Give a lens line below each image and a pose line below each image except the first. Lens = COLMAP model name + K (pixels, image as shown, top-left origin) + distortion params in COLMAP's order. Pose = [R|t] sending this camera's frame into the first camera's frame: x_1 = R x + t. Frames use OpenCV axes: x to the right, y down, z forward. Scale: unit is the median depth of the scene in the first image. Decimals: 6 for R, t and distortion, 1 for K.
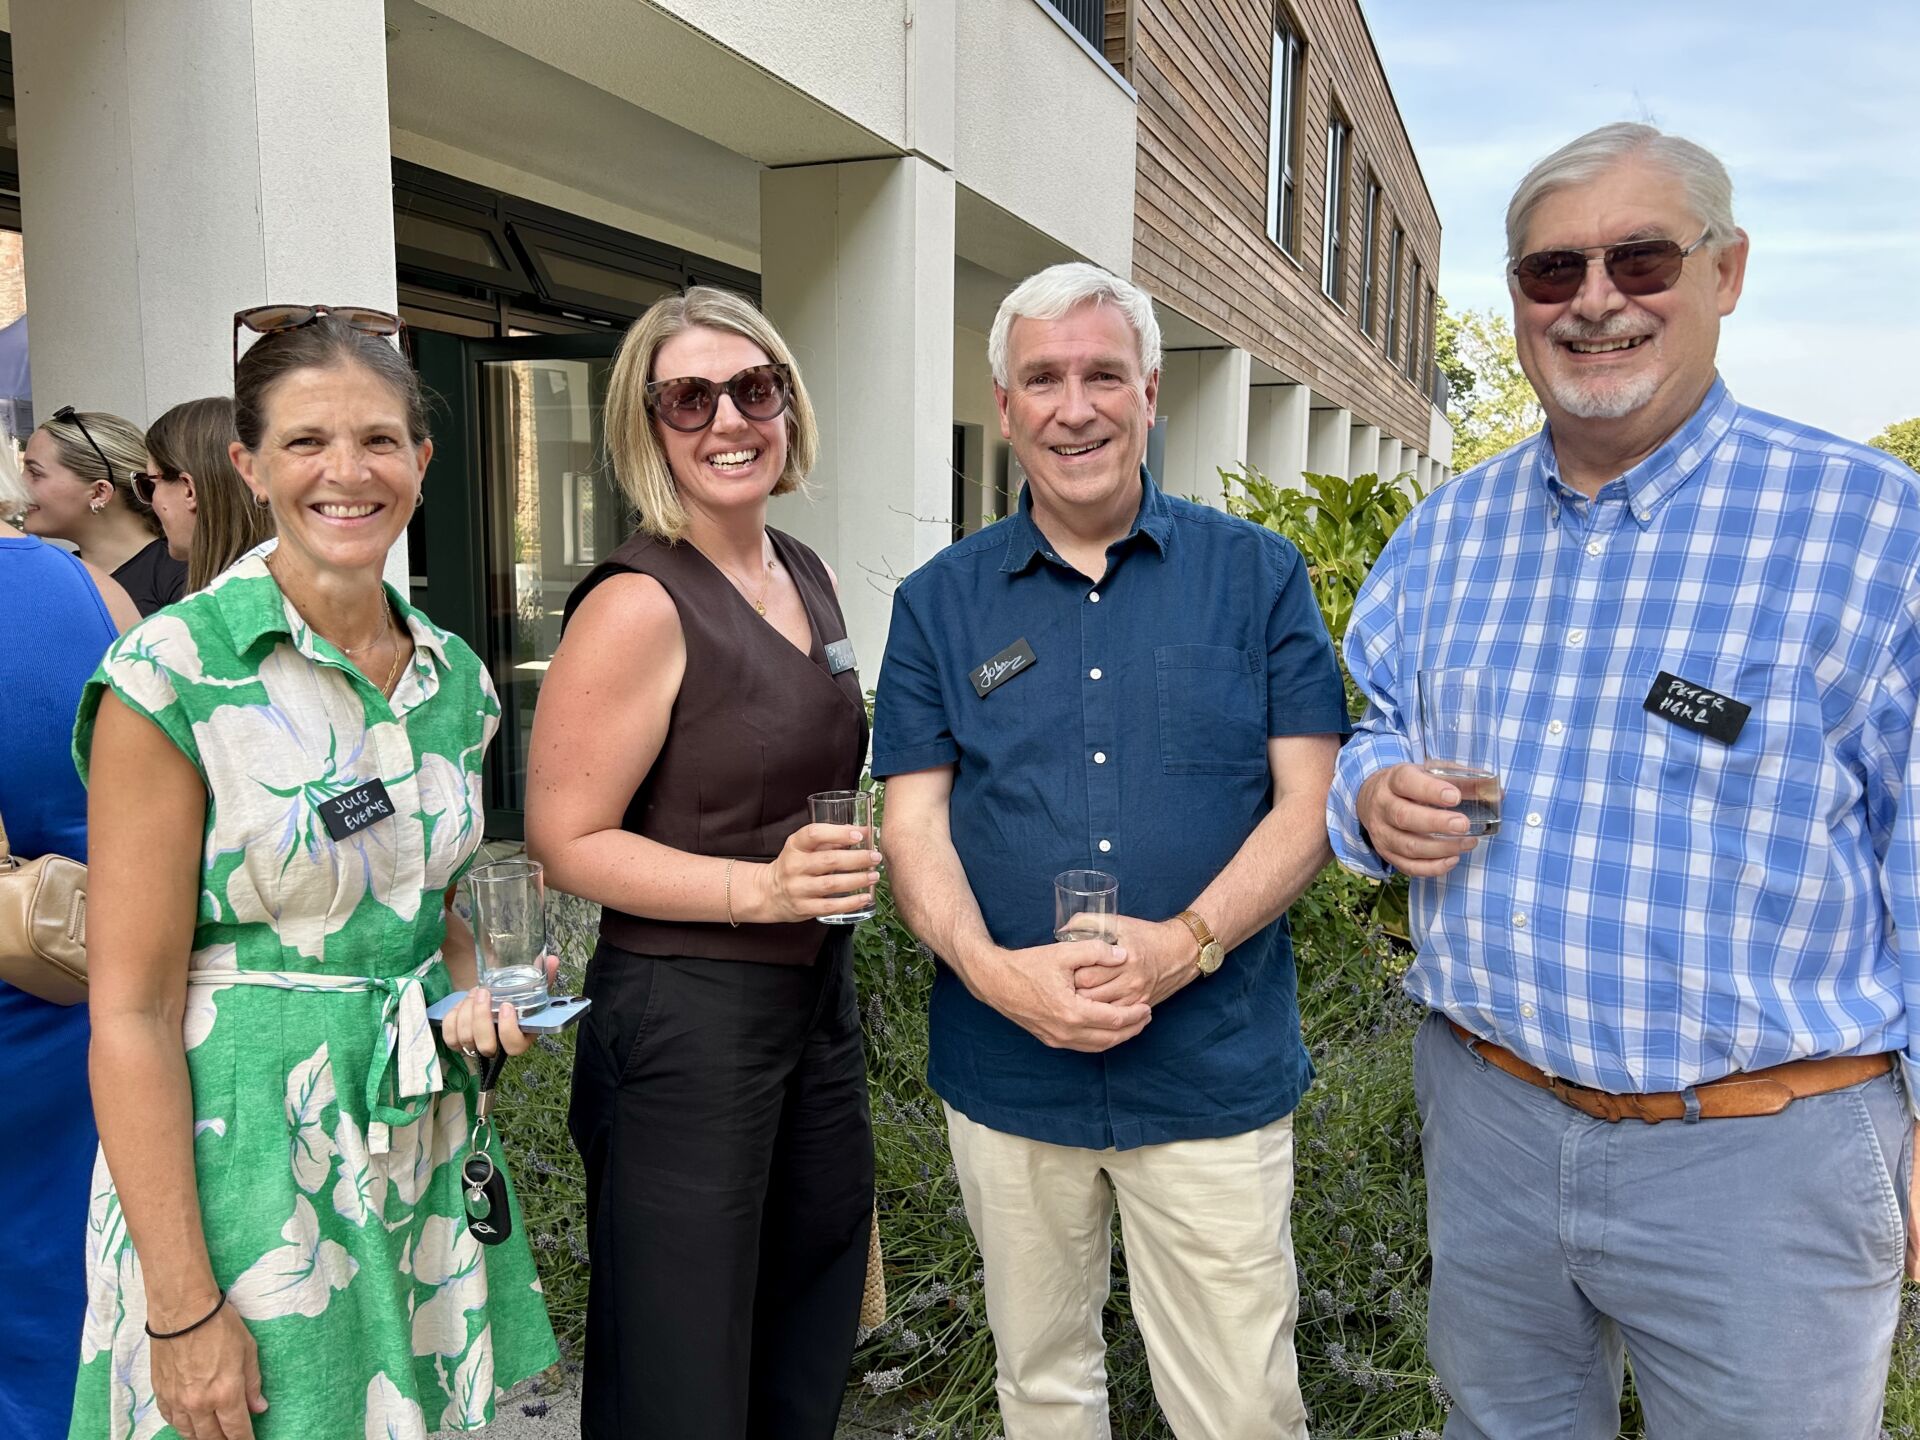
lens RADIAL K [[1448.6, 0, 960.0], [0, 1448.6, 720.0], [0, 0, 1]] dist [0.006648, -0.000131]
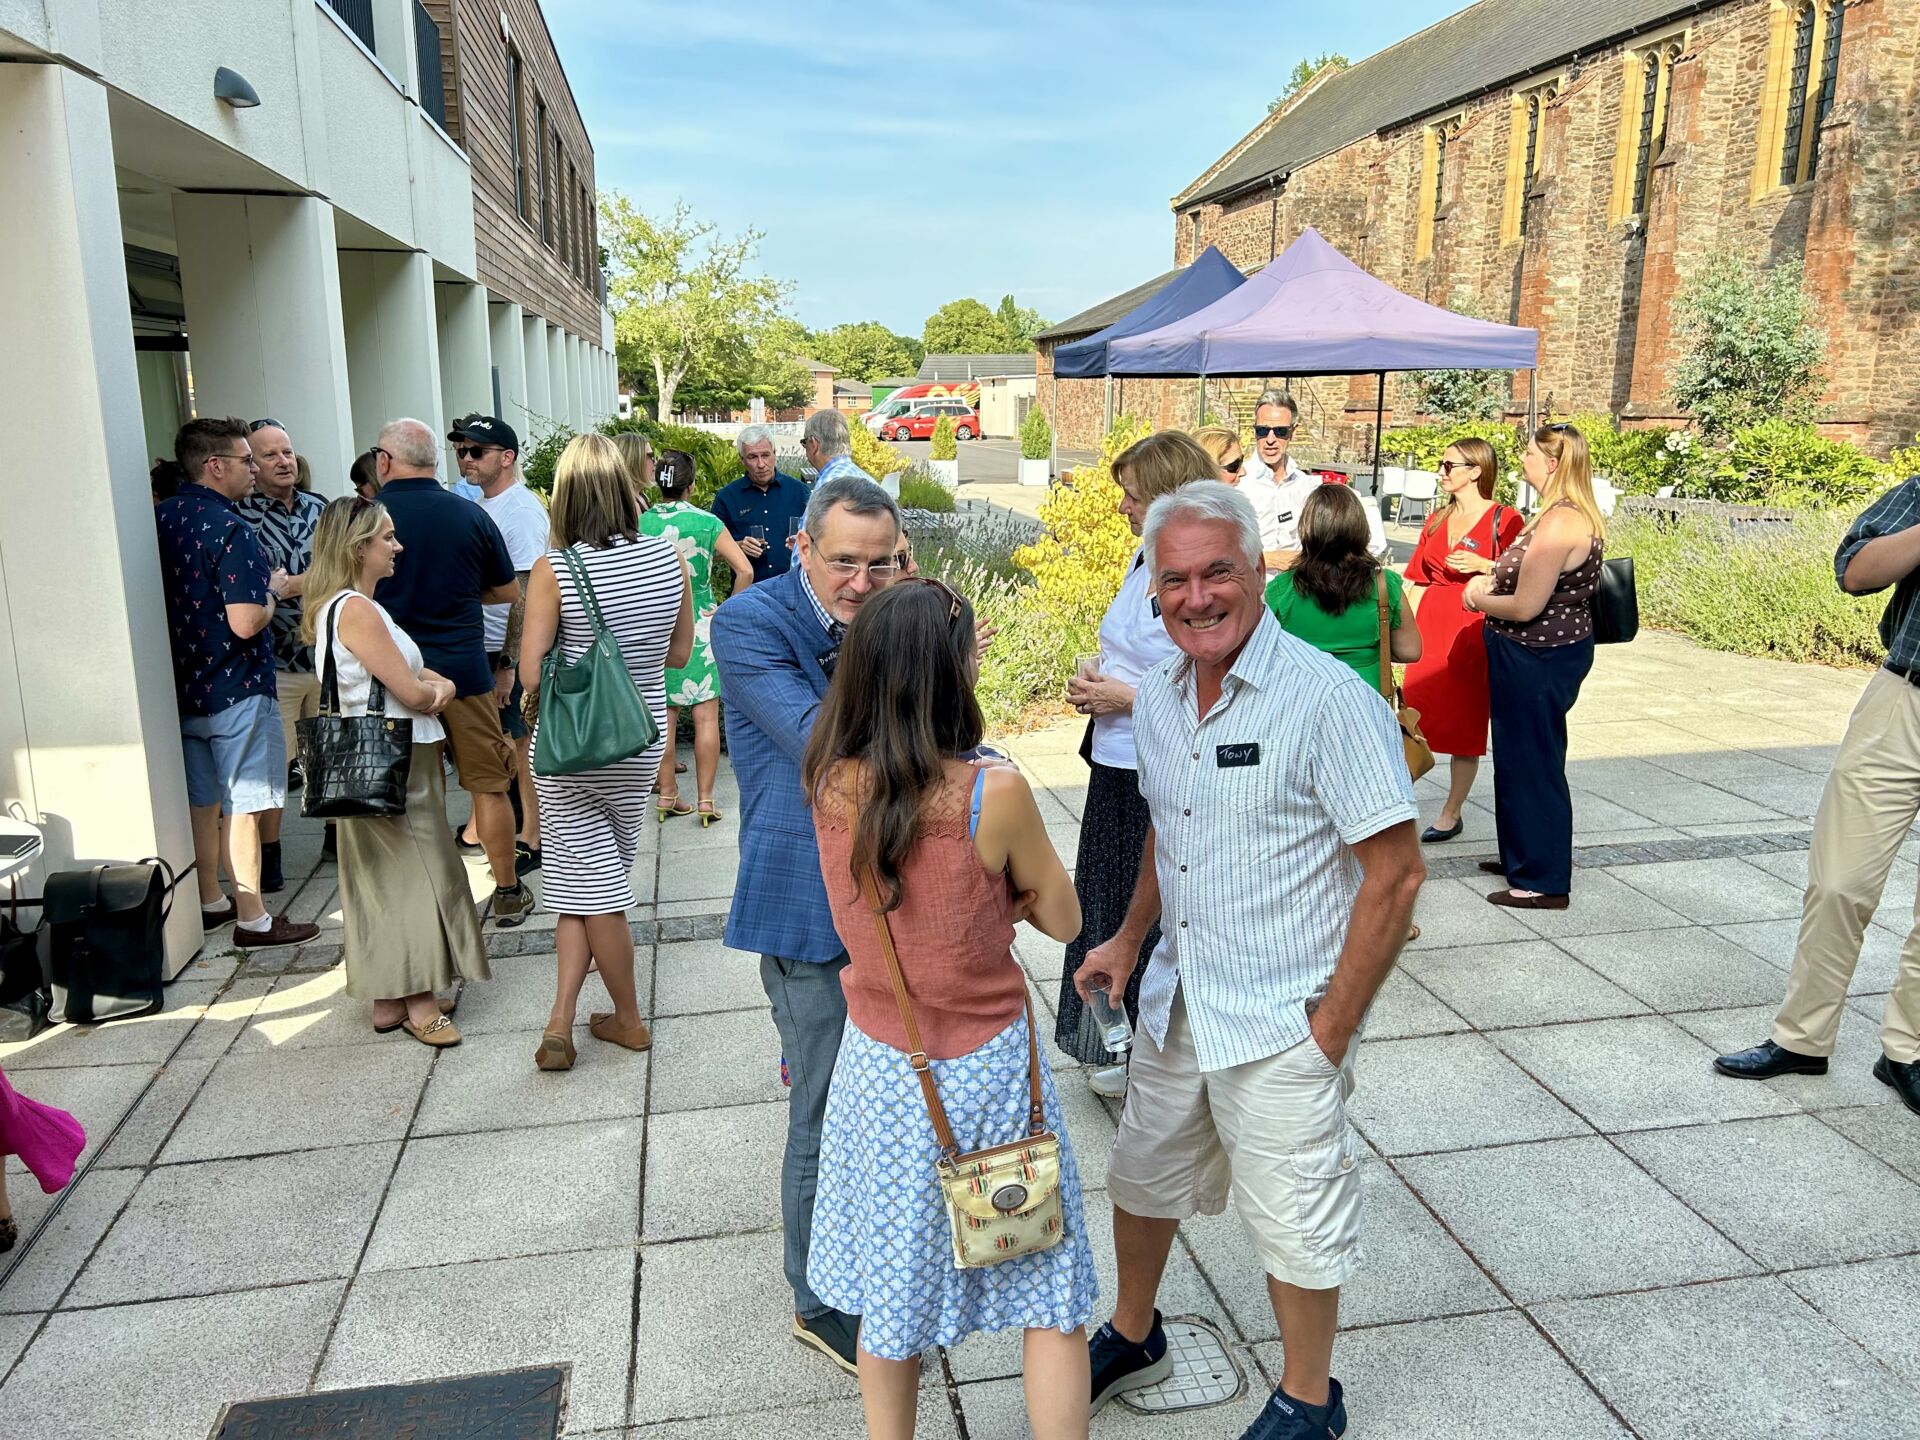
lens RADIAL K [[1444.6, 0, 961.6], [0, 1444.6, 696.8], [0, 0, 1]] dist [0.070541, -0.086567]
pose [[0.841472, -0.120807, 0.526622, -0.170402], [0.081085, 0.991880, 0.097974, 0.014178], [-0.534182, -0.039741, 0.844435, -0.323730]]
